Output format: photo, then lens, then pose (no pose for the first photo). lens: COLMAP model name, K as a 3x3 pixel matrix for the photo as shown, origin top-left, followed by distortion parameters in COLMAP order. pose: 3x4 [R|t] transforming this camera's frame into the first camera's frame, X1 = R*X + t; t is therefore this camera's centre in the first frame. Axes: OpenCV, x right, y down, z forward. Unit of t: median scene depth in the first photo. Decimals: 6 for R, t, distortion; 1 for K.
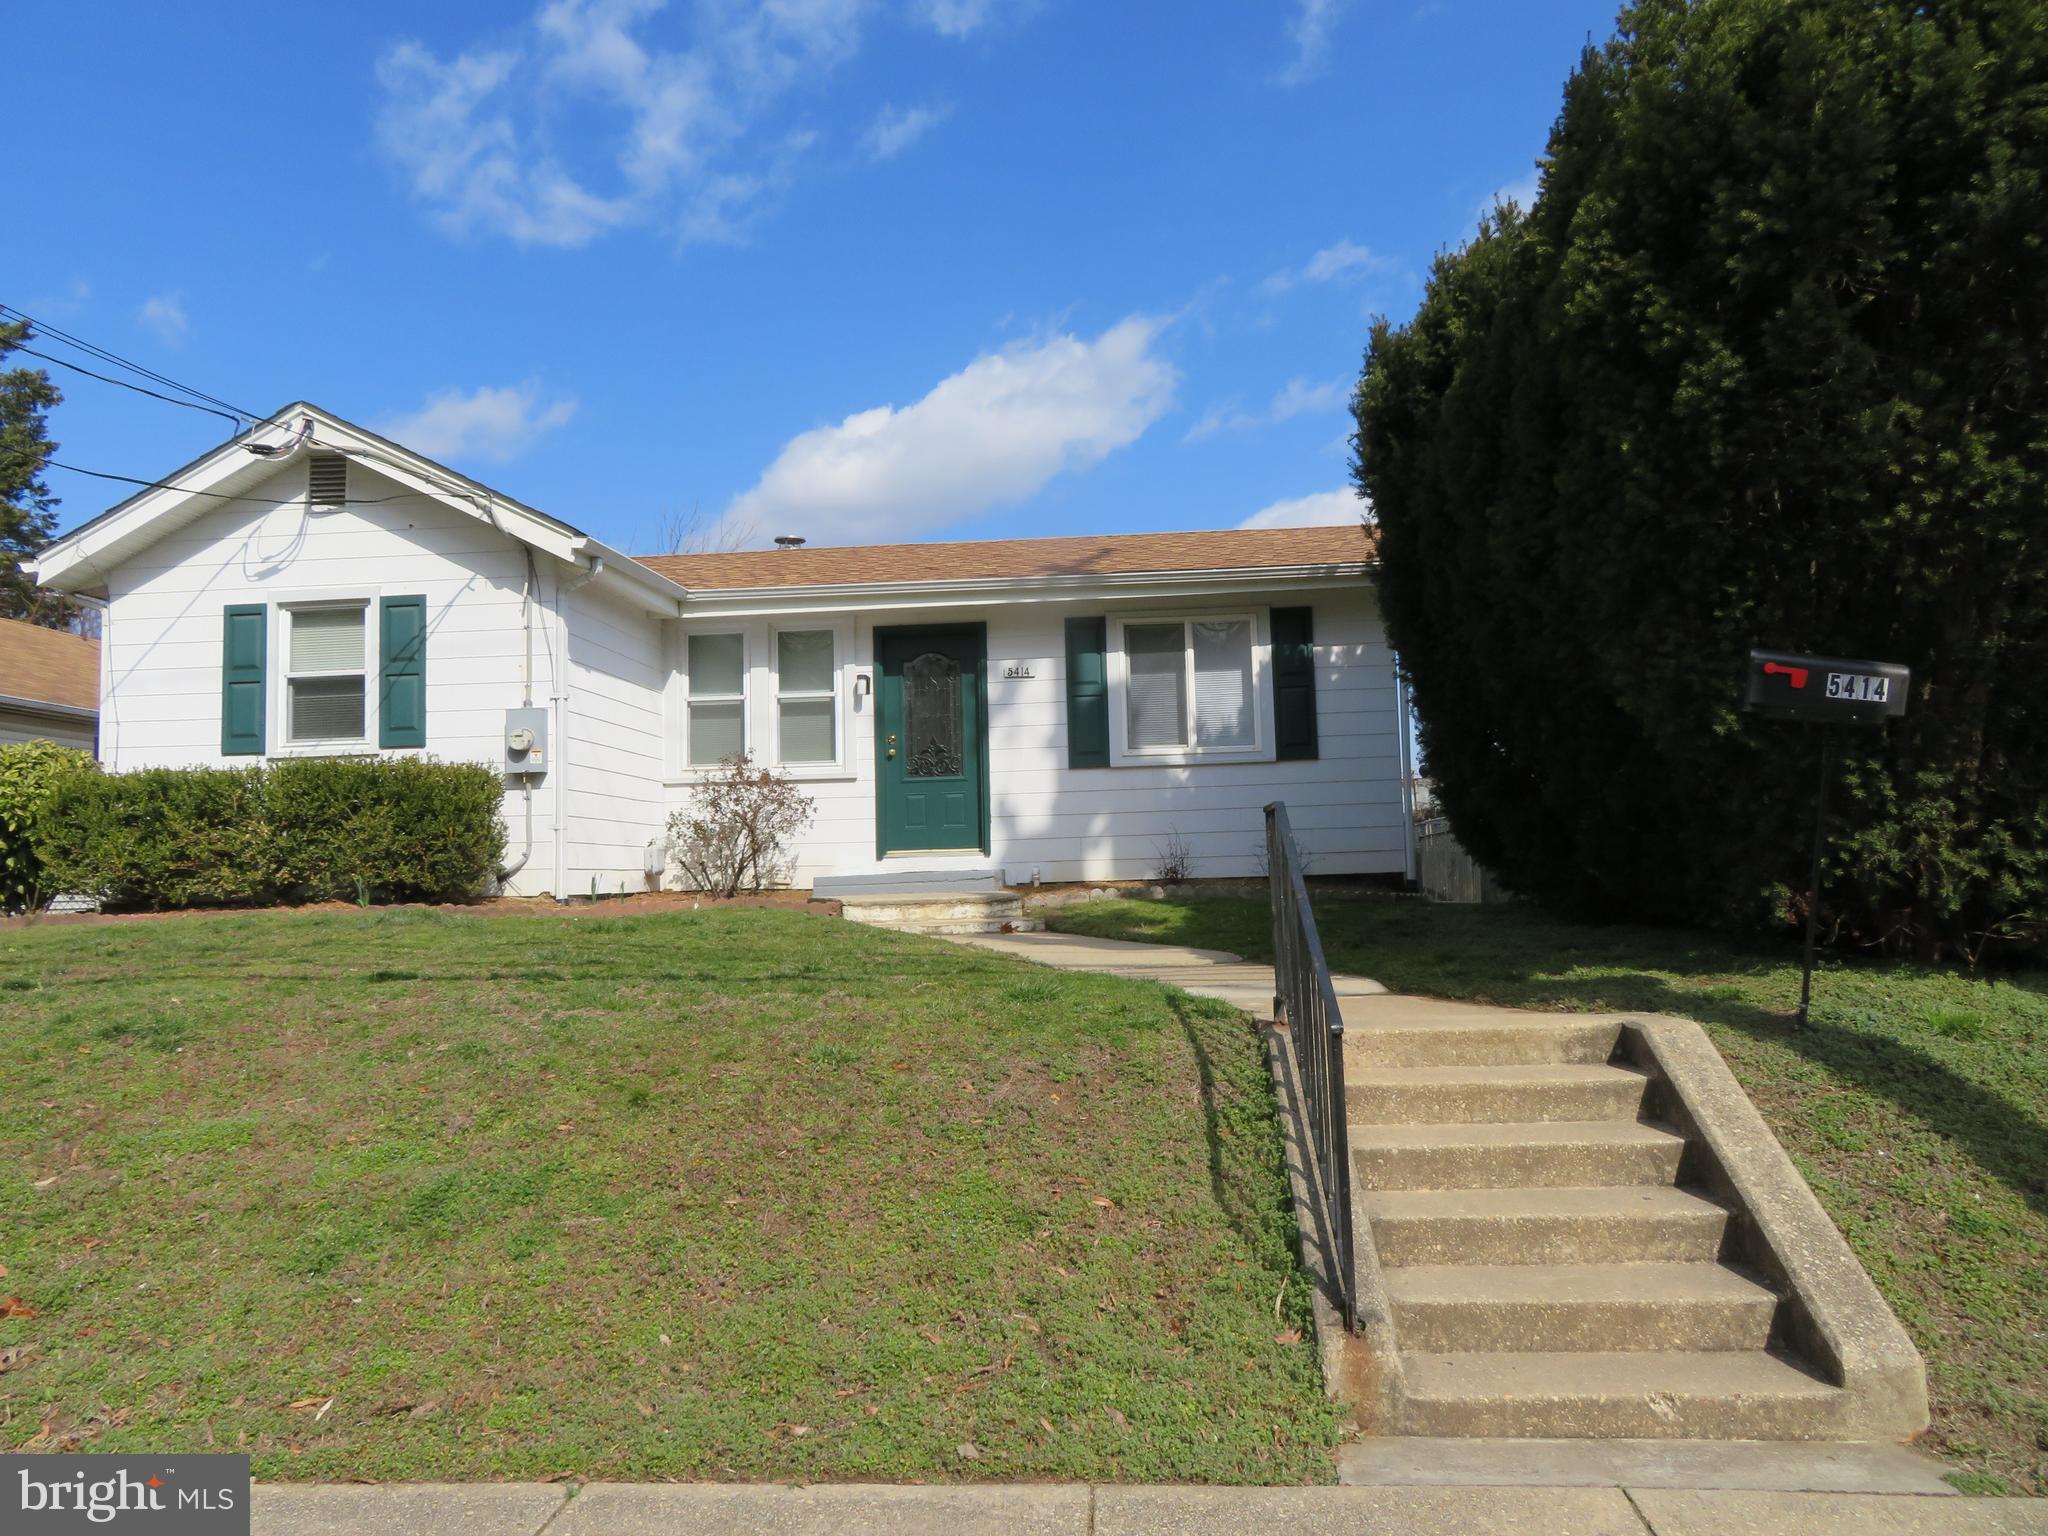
lens RADIAL K [[1462.7, 0, 1025.2], [0, 1462.7, 767.7], [0, 0, 1]] dist [-0.019207, 0.010265]
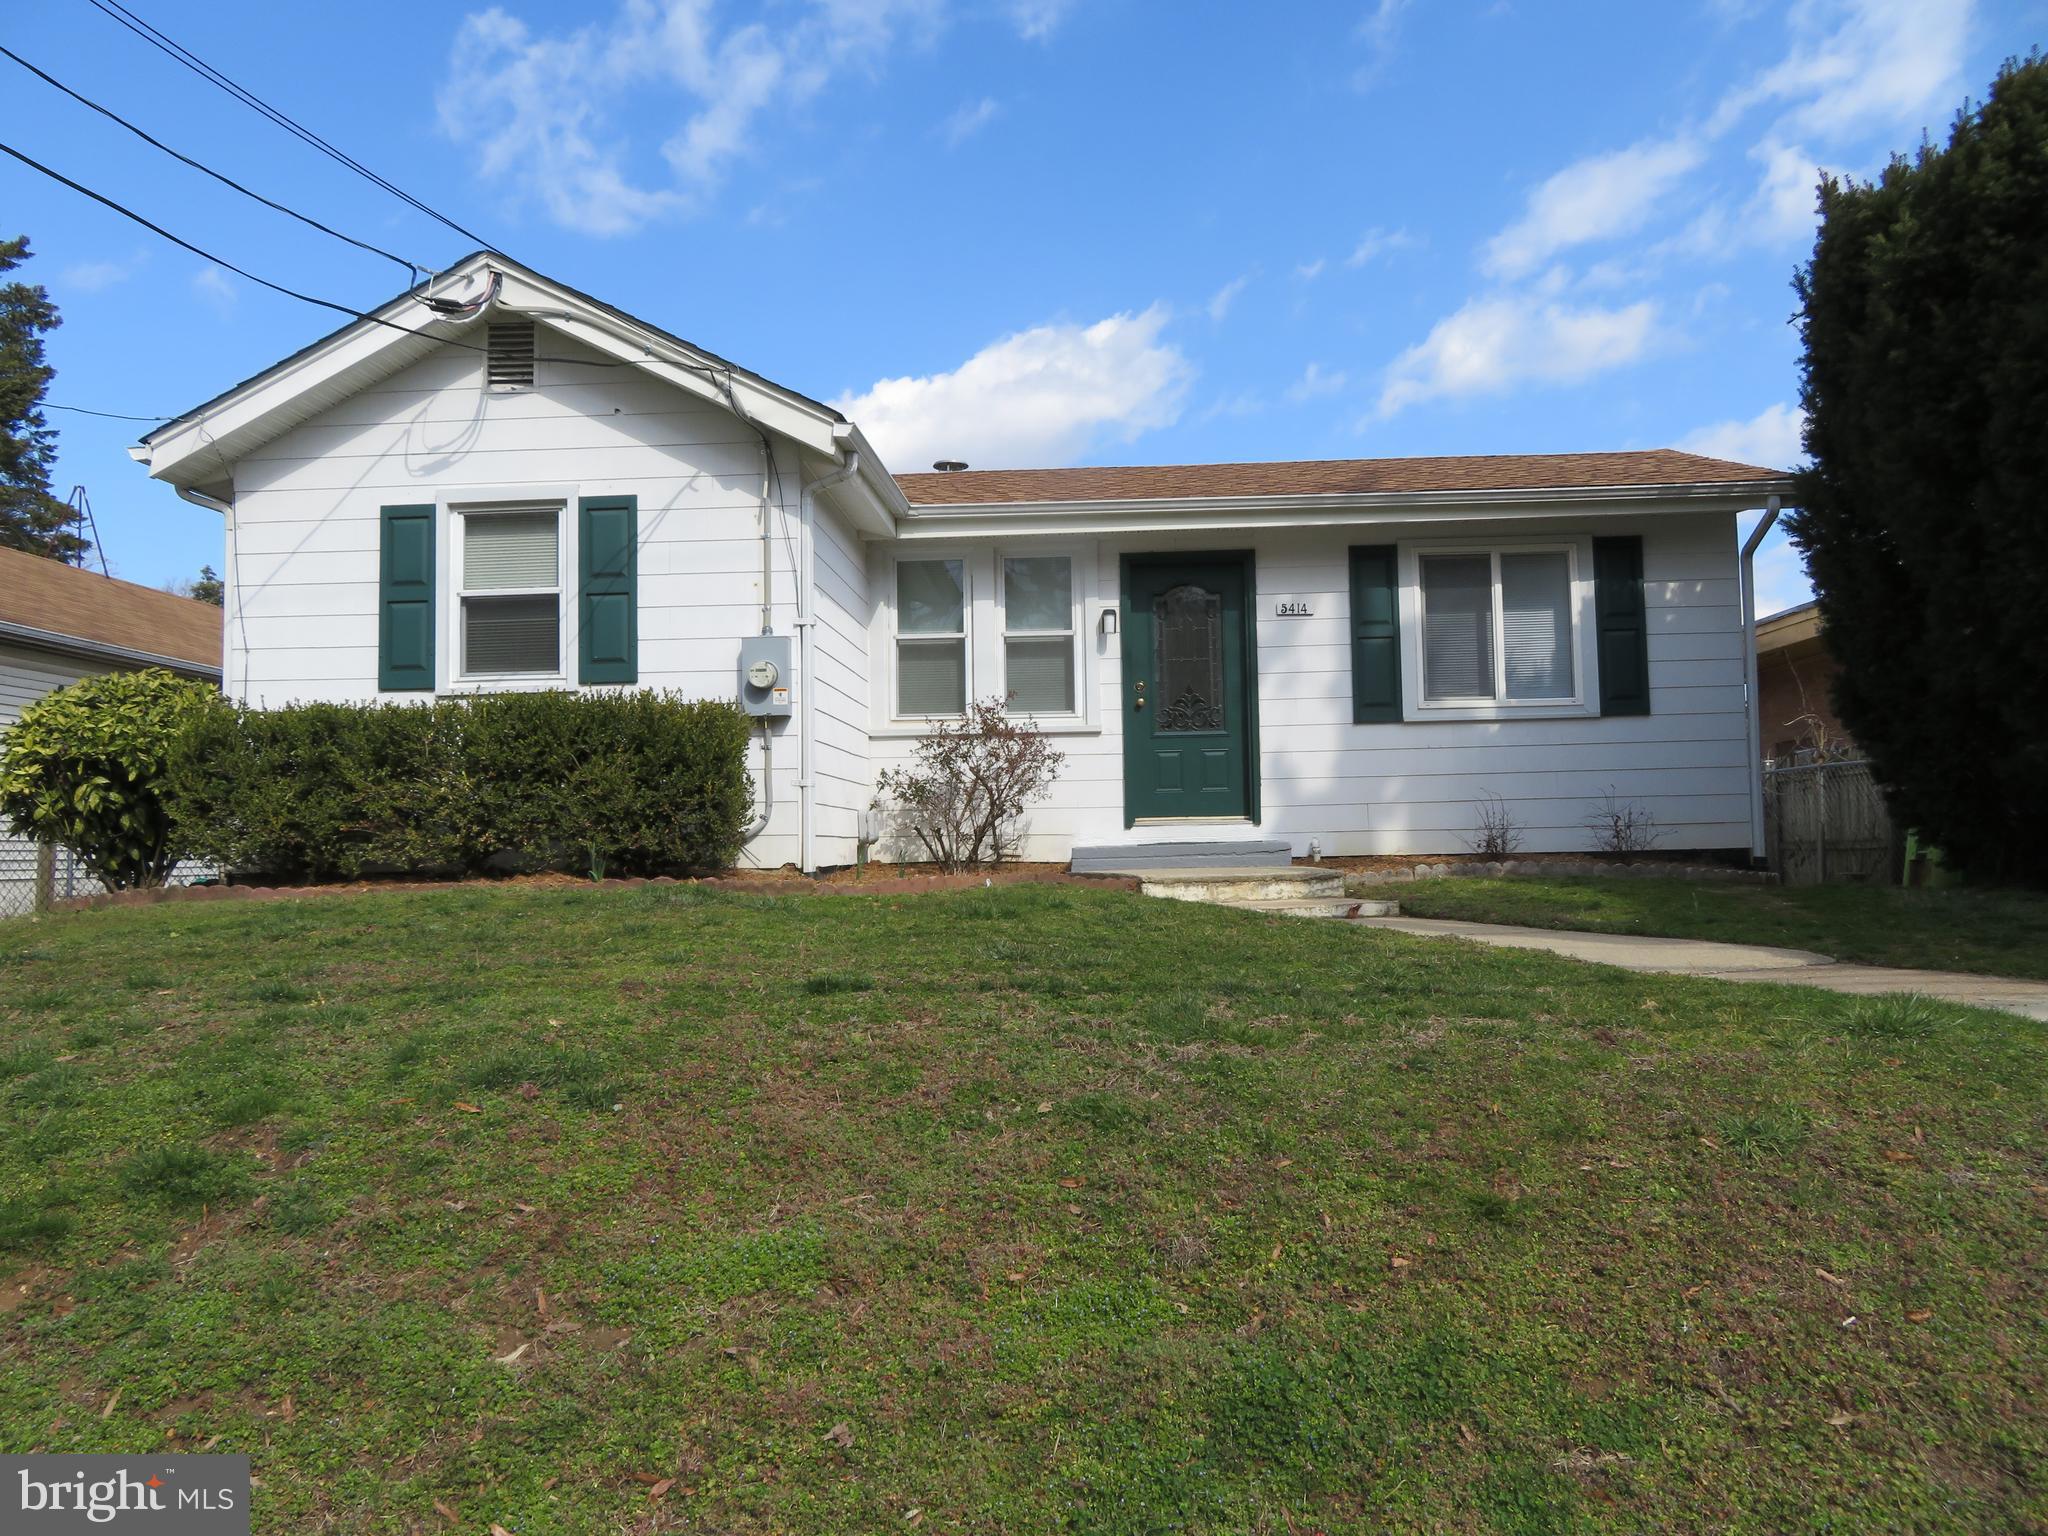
lens RADIAL K [[1462.7, 0, 1021.1], [0, 1462.7, 766.5], [0, 0, 1]] dist [-0.019207, 0.010265]
pose [[0.999673, 0.010146, 0.023473, -0.211695], [-0.010554, 0.999794, 0.017340, 0.015366], [-0.023292, -0.017582, 0.999574, 0.178929]]
